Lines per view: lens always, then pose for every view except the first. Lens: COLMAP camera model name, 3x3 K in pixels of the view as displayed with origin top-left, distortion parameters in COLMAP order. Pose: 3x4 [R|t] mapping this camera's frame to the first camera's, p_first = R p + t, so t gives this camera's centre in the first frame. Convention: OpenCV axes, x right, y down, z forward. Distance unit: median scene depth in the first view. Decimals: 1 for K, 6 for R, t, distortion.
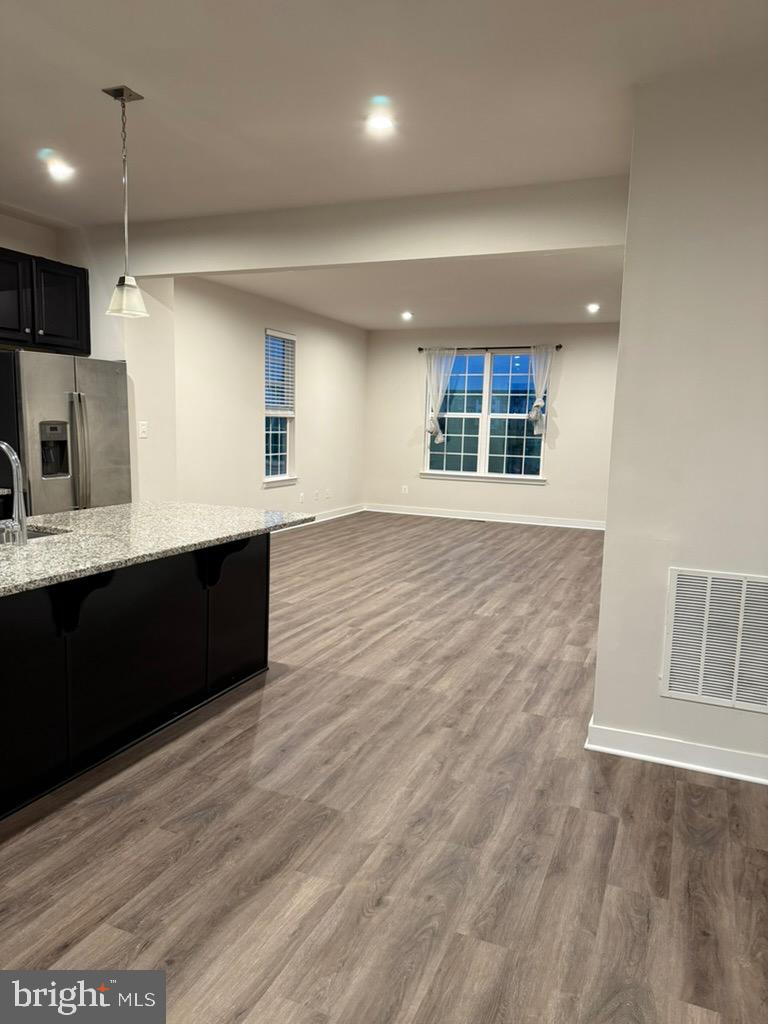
lens RADIAL K [[719.8, 0, 384.0], [0, 719.8, 512.0], [0, 0, 1]] dist [0.060432, -0.074018]
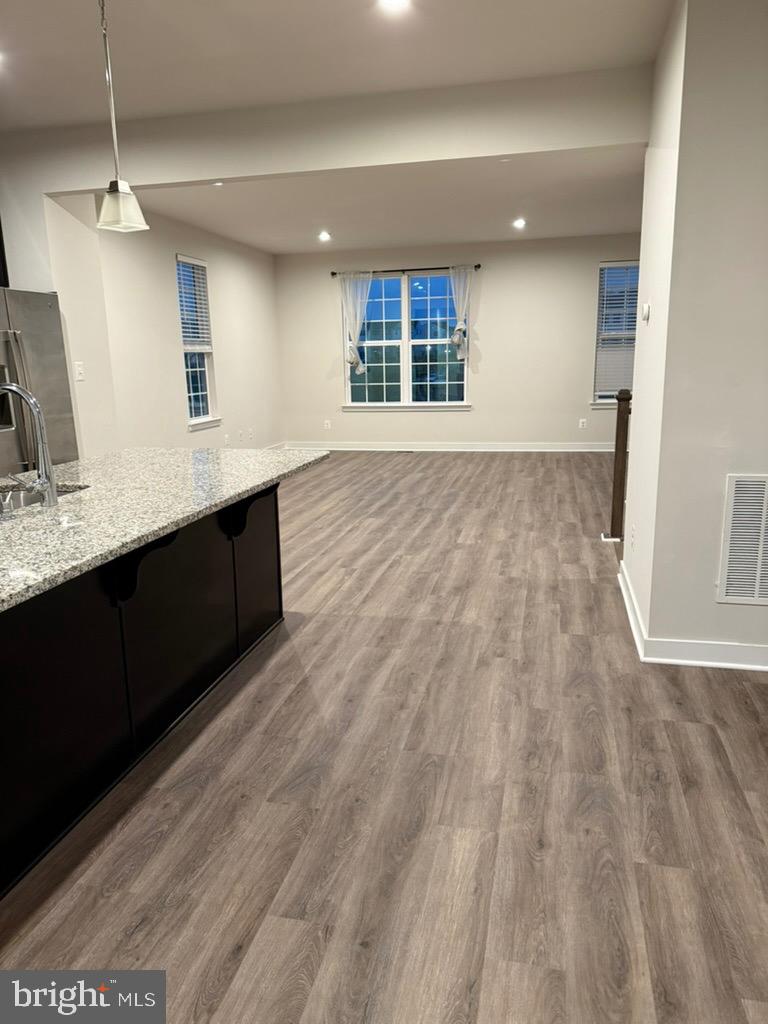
lens RADIAL K [[719.5, 0, 380.2], [0, 719.5, 516.6], [0, 0, 1]] dist [0.091535, -0.123801]
pose [[0.984181, -0.086371, 0.154683, -0.199159], [0.071462, 0.992469, 0.099491, 0.000447], [-0.162112, -0.086863, 0.982942, 0.080251]]
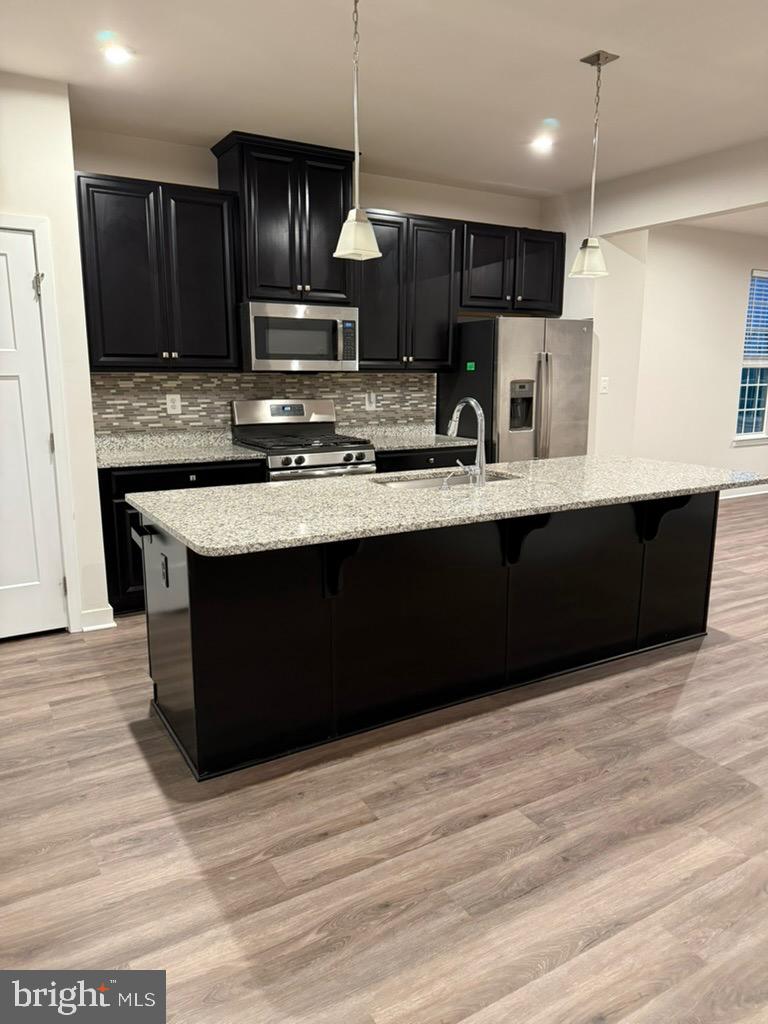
lens RADIAL K [[719.8, 0, 384.0], [0, 719.8, 512.0], [0, 0, 1]] dist [0.060432, -0.074018]
pose [[0.808871, 0.086590, -0.581576, 0.047727], [-0.051802, 0.995745, 0.076207, 0.004823], [0.585700, -0.031515, 0.809915, -0.034687]]
